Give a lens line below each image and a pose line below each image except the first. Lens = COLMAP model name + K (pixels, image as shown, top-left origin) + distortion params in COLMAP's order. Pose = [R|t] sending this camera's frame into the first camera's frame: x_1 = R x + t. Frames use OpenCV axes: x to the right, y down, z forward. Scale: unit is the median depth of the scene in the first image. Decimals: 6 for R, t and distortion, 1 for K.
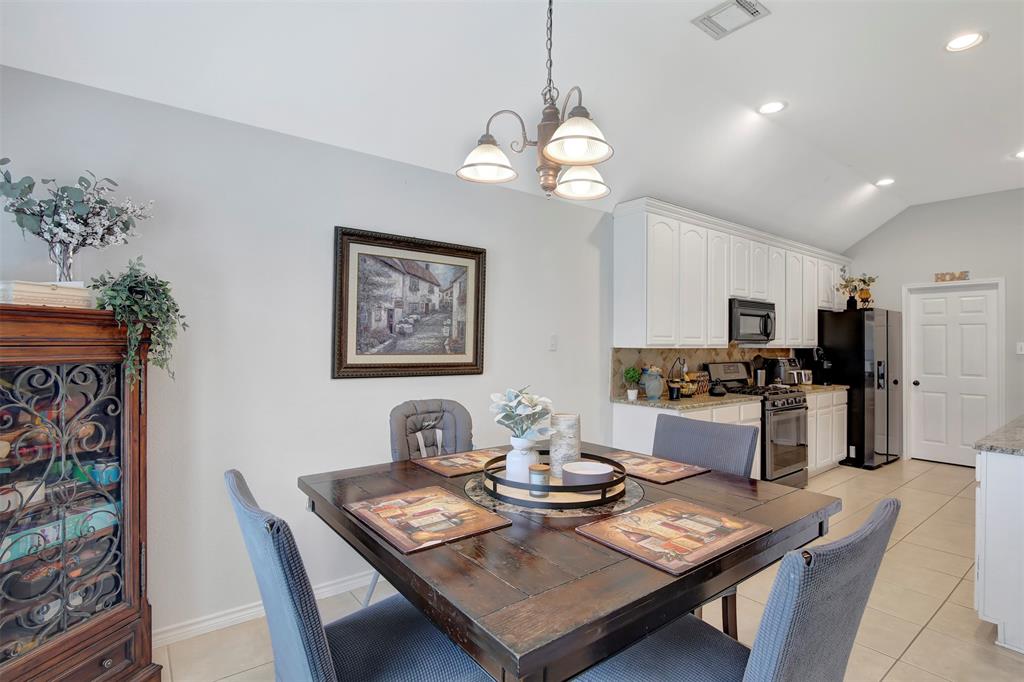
lens RADIAL K [[502.9, 0, 521.6], [0, 502.9, 334.3], [0, 0, 1]] dist [-0.022650, 0.001776]
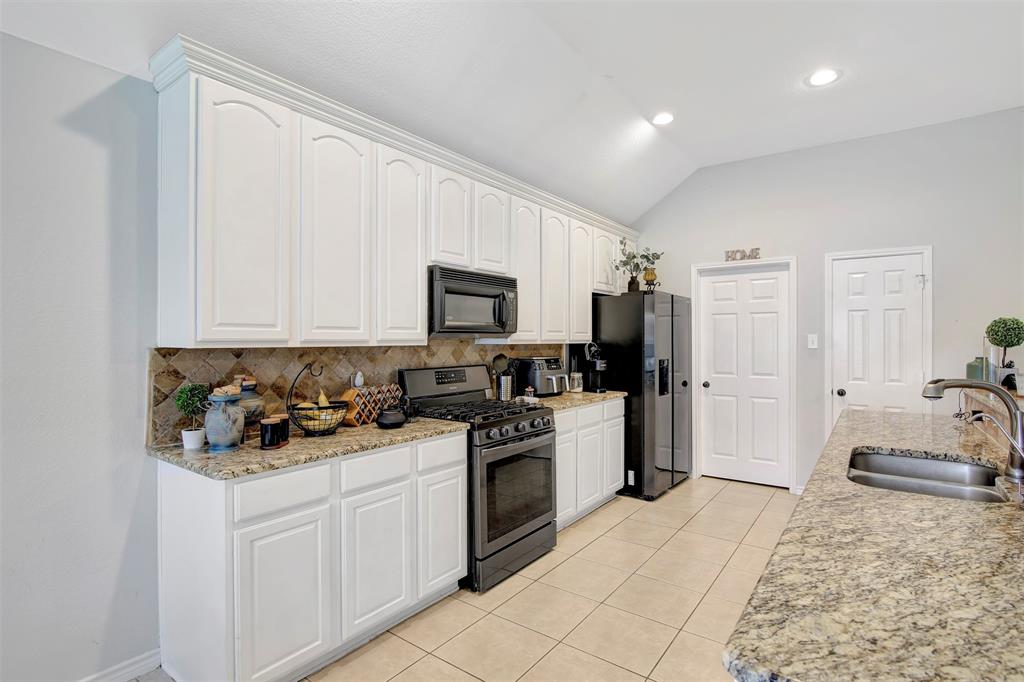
lens RADIAL K [[502.9, 0, 527.4], [0, 502.9, 333.7], [0, 0, 1]] dist [-0.022650, 0.001776]
pose [[0.959744, -0.003844, 0.280850, 0.375524], [0.001370, 0.999959, 0.009005, 0.007756], [-0.280873, -0.008258, 0.959709, 0.386514]]
